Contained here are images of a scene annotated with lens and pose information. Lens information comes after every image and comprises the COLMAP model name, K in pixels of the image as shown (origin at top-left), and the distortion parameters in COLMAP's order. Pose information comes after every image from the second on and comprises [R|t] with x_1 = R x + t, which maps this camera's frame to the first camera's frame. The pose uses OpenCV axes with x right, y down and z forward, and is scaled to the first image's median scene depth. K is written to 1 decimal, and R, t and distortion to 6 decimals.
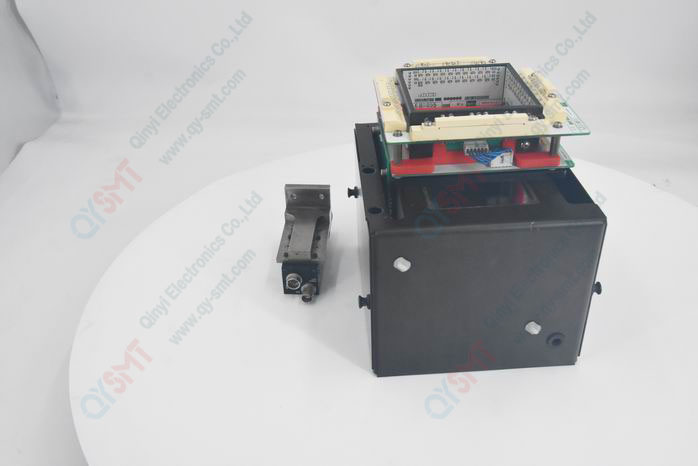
lens RADIAL K [[652.8, 0, 349.0], [0, 652.8, 233.0], [0, 0, 1]] dist [-0.005827, -0.001947]
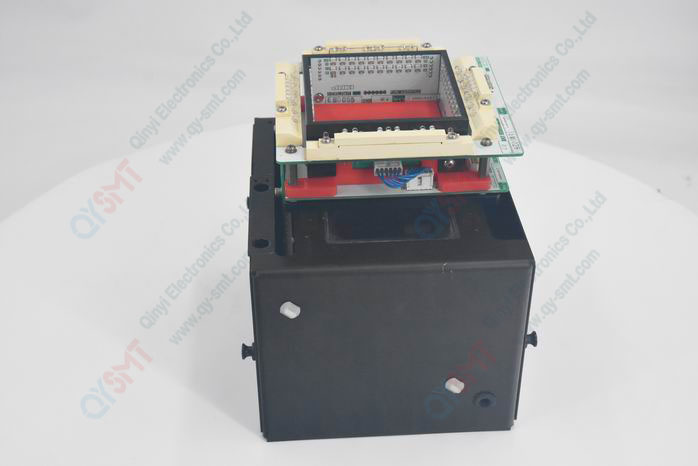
lens RADIAL K [[1053.9, 0, 349.0], [0, 1053.9, 233.0], [0, 0, 1]] dist [0.012869, 0.014950]
pose [[0.999472, 0.017826, 0.027178, 0.109666], [-0.018821, 0.999146, 0.036775, -0.094141], [-0.026499, -0.037267, 0.998954, -0.323980]]
